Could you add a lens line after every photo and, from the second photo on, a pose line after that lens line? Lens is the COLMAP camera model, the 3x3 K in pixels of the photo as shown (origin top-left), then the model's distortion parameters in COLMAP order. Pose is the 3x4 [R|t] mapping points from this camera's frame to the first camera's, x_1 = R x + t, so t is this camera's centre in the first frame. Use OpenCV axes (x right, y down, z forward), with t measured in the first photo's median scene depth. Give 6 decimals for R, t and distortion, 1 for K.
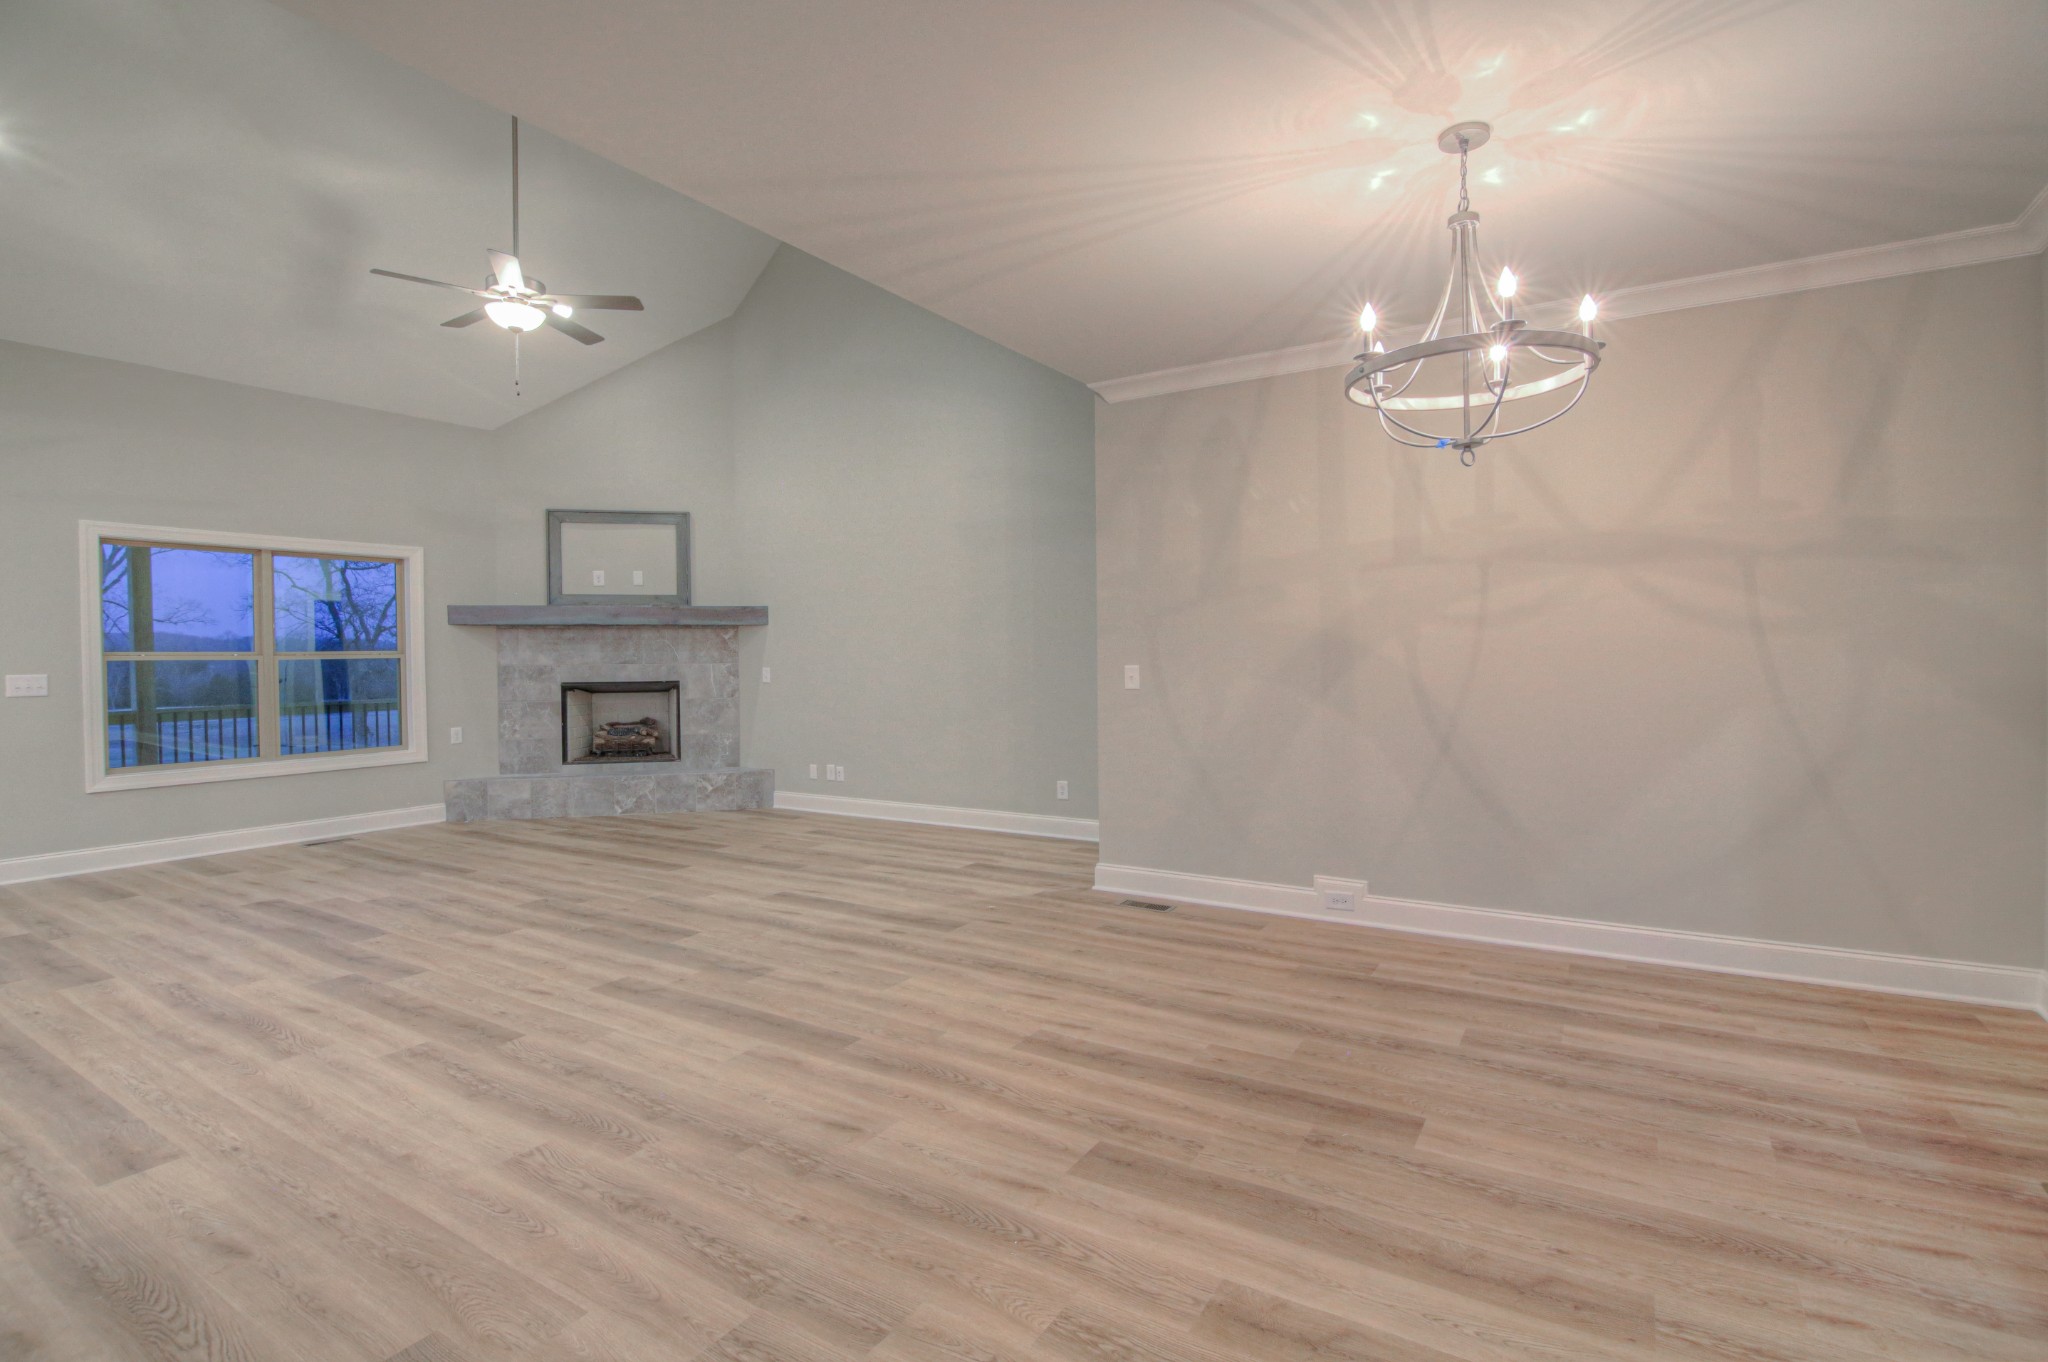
lens RADIAL K [[919.4, 0, 1074.3], [0, 919.4, 659.6], [0, 0, 1]] dist [-0.000489, -0.008018]
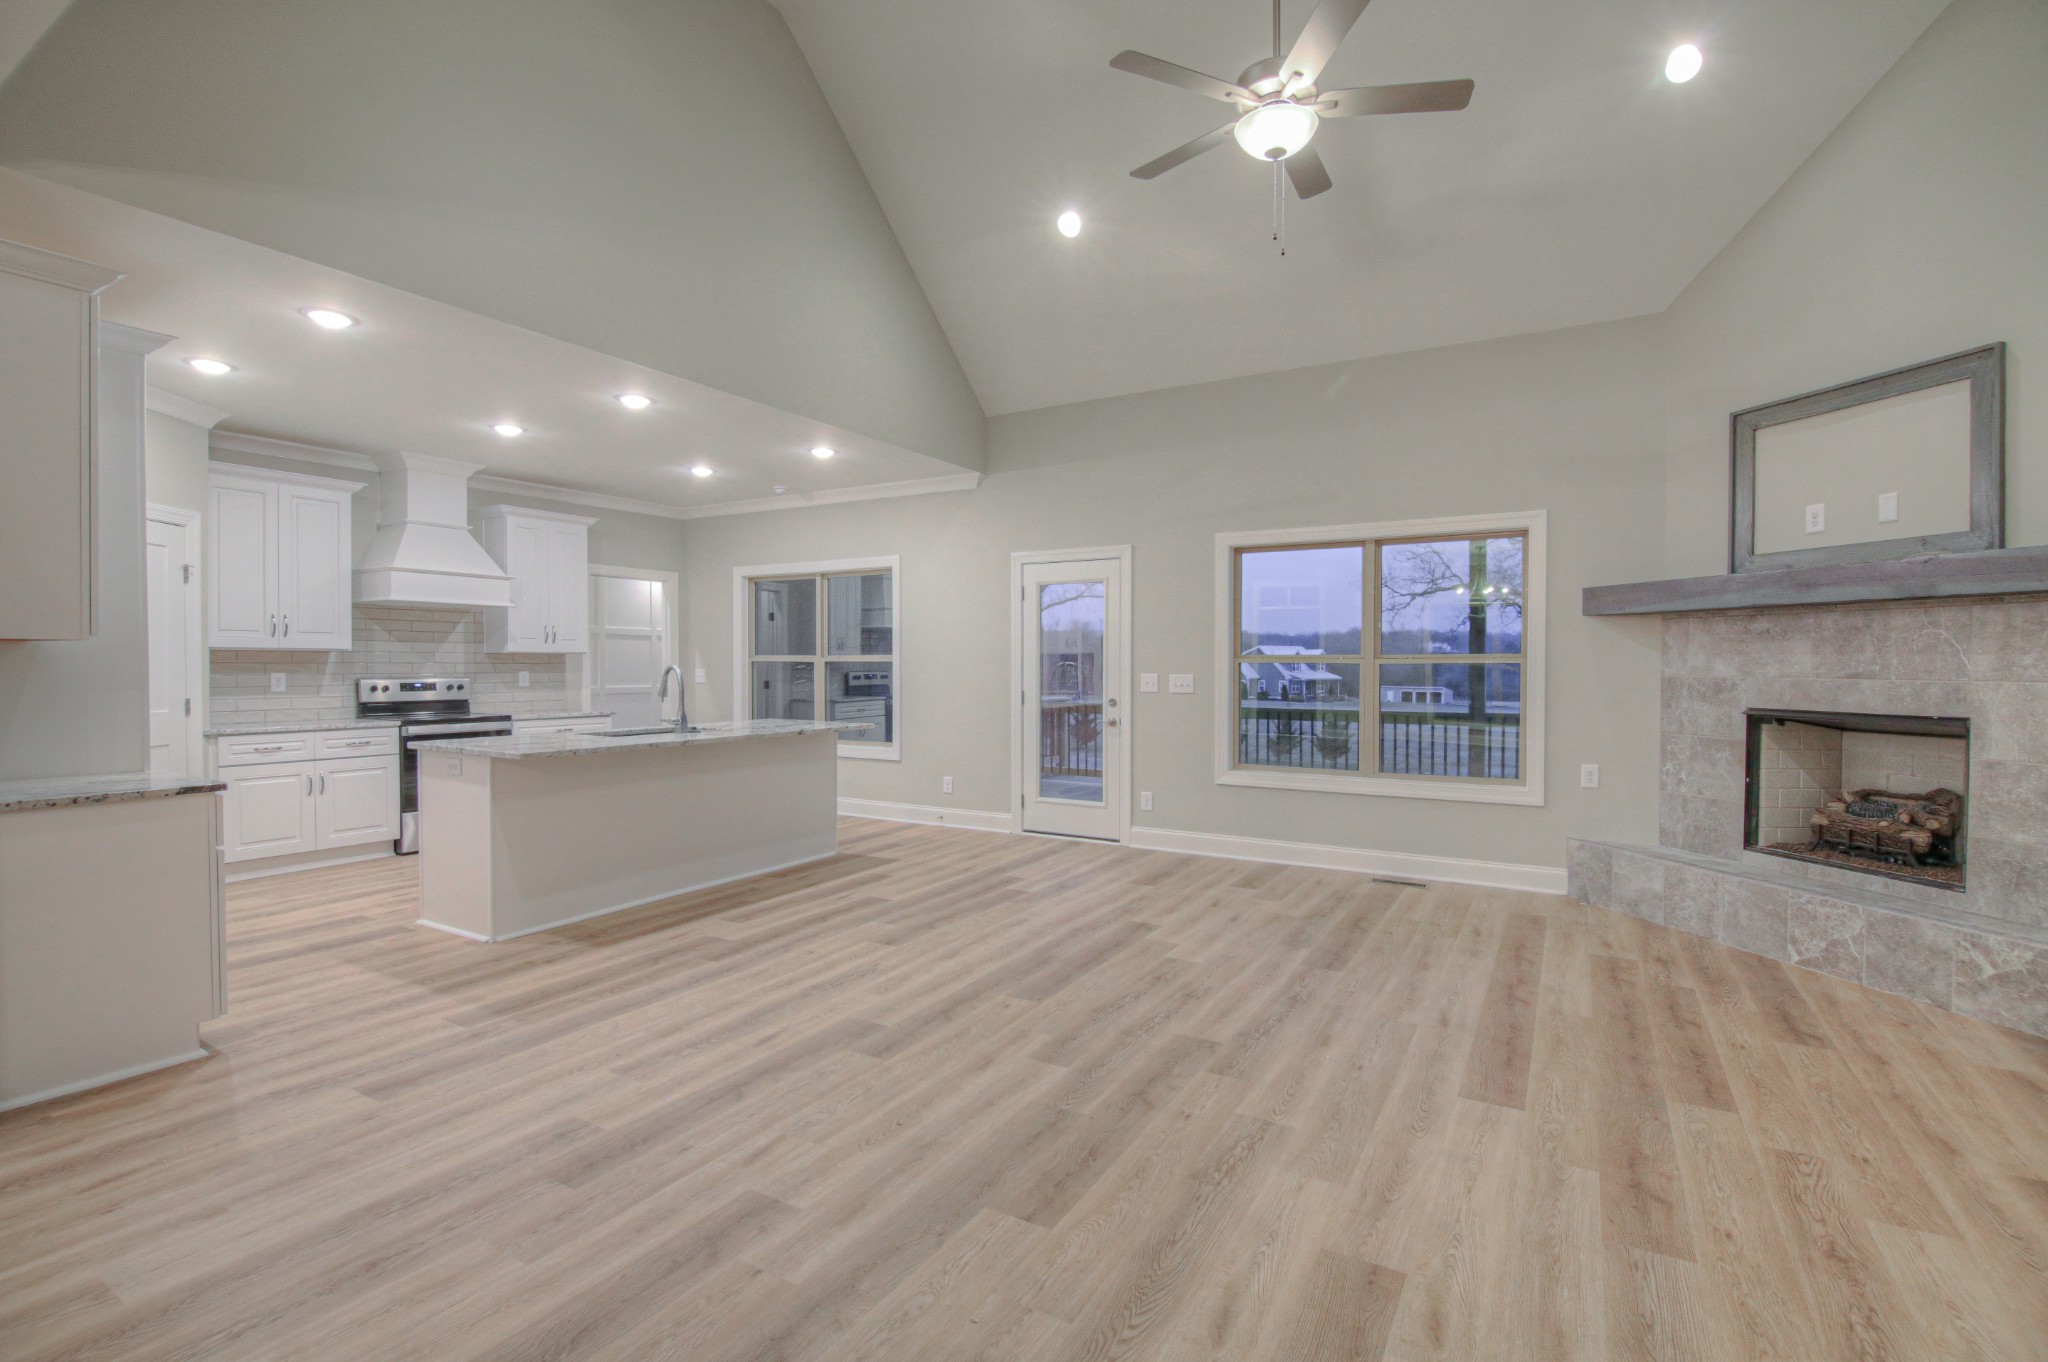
lens RADIAL K [[966.7, 0, 996.0], [0, 966.7, 685.4], [0, 0, 1]] dist [-0.028914, -0.000670]
pose [[-0.025278, 0.032022, -0.999167, 0.051279], [-0.009330, 0.999436, 0.032267, -0.004239], [0.999637, 0.010138, -0.024965, 0.549821]]
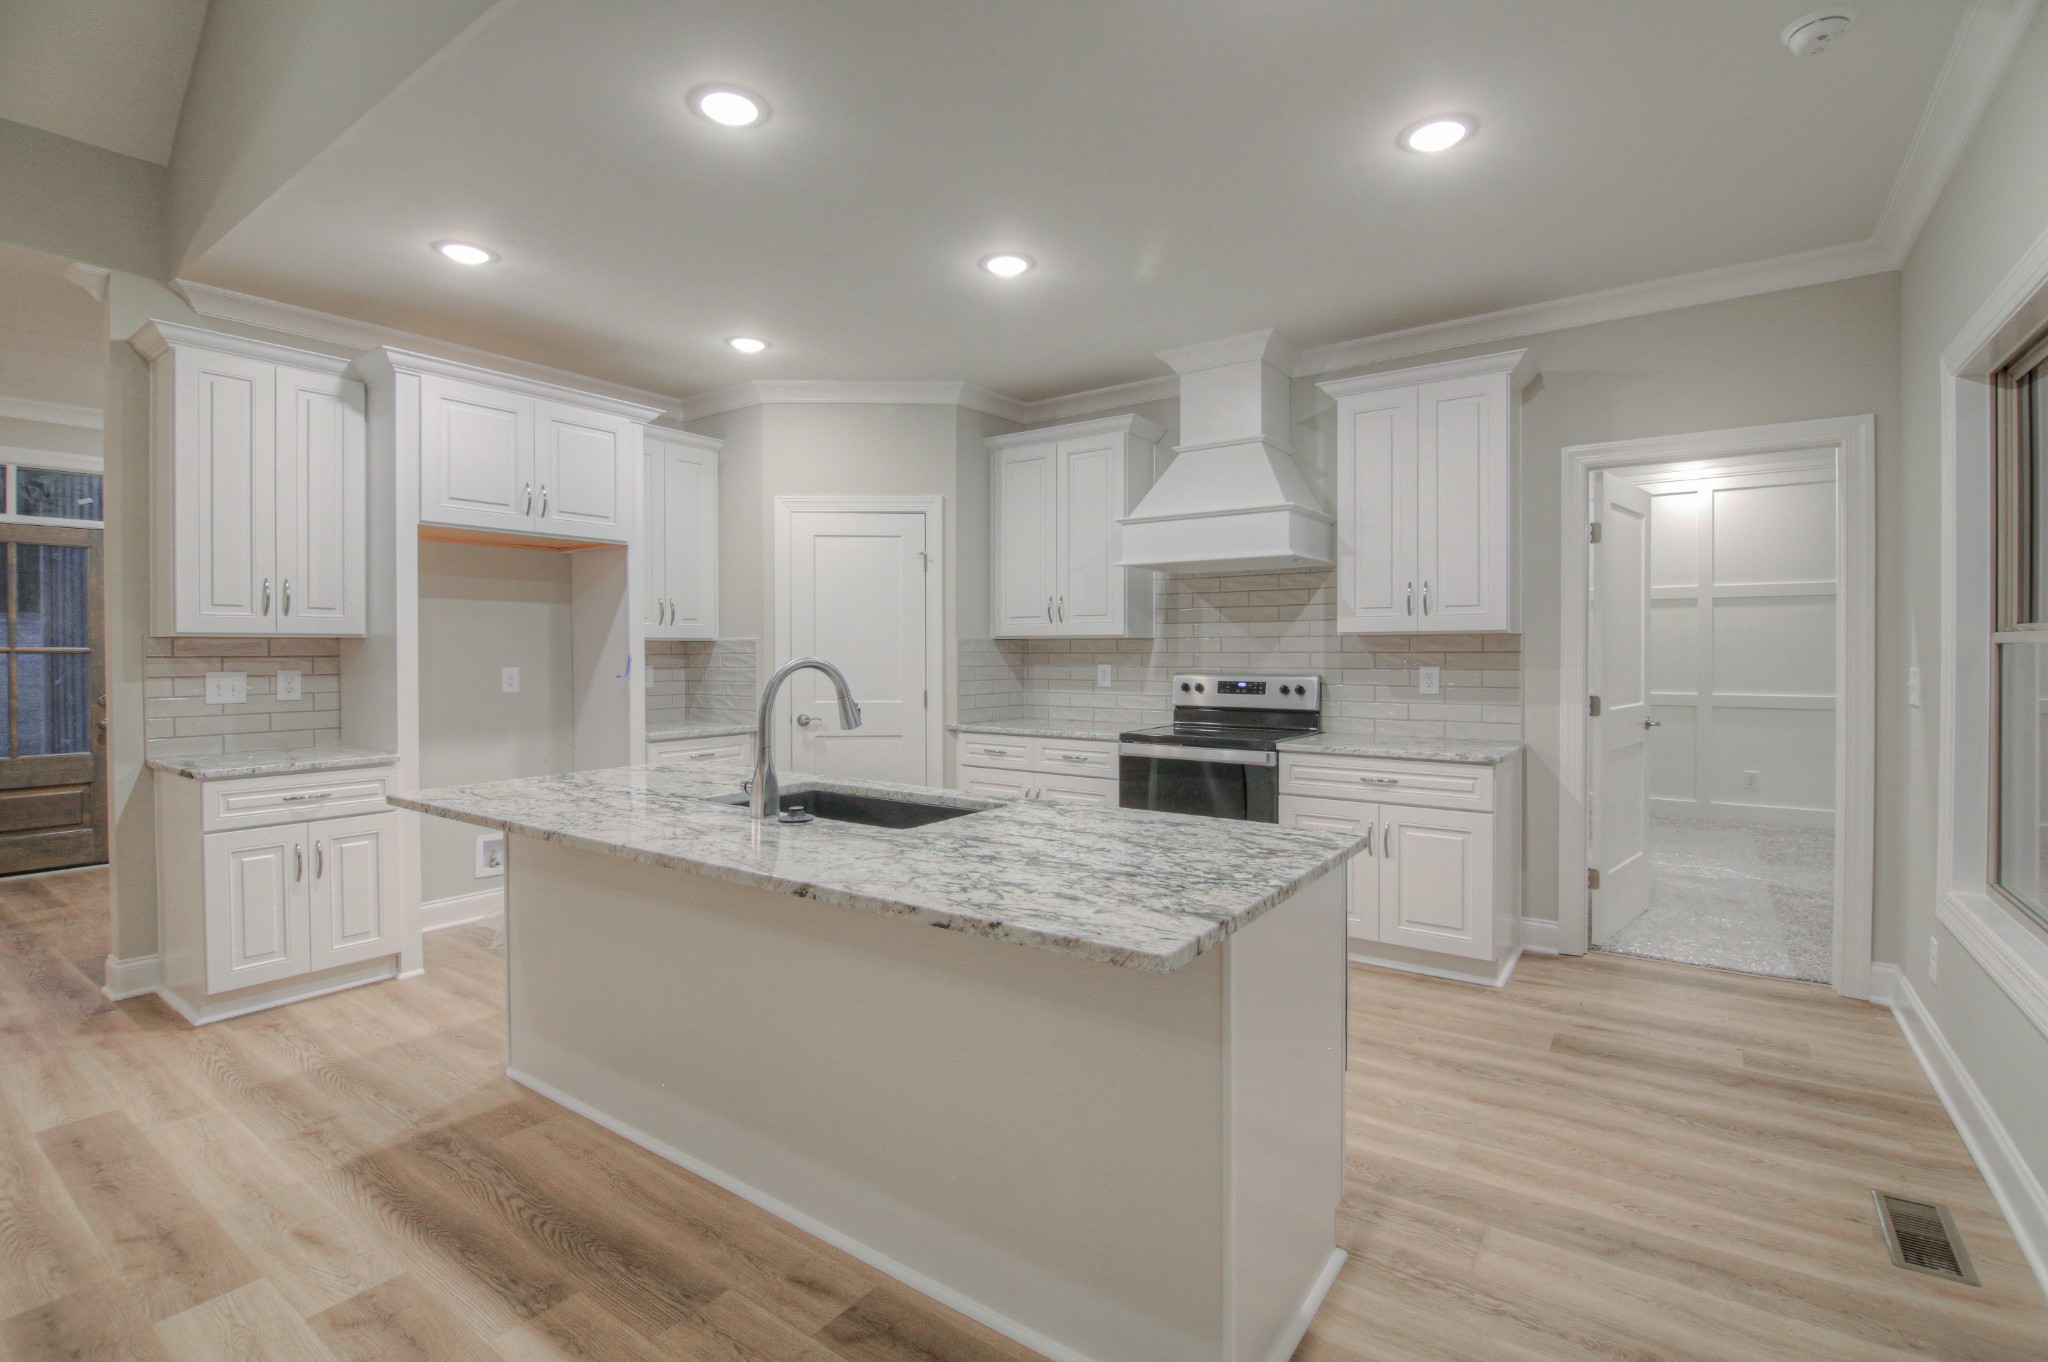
lens RADIAL K [[919.4, 0, 1074.3], [0, 919.4, 659.6], [0, 0, 1]] dist [-0.000489, -0.008018]
pose [[-0.997283, 0.010712, 0.072878, -0.763413], [0.011818, 0.999821, 0.014762, 0.003296], [-0.072707, 0.015583, -0.997232, 0.582662]]
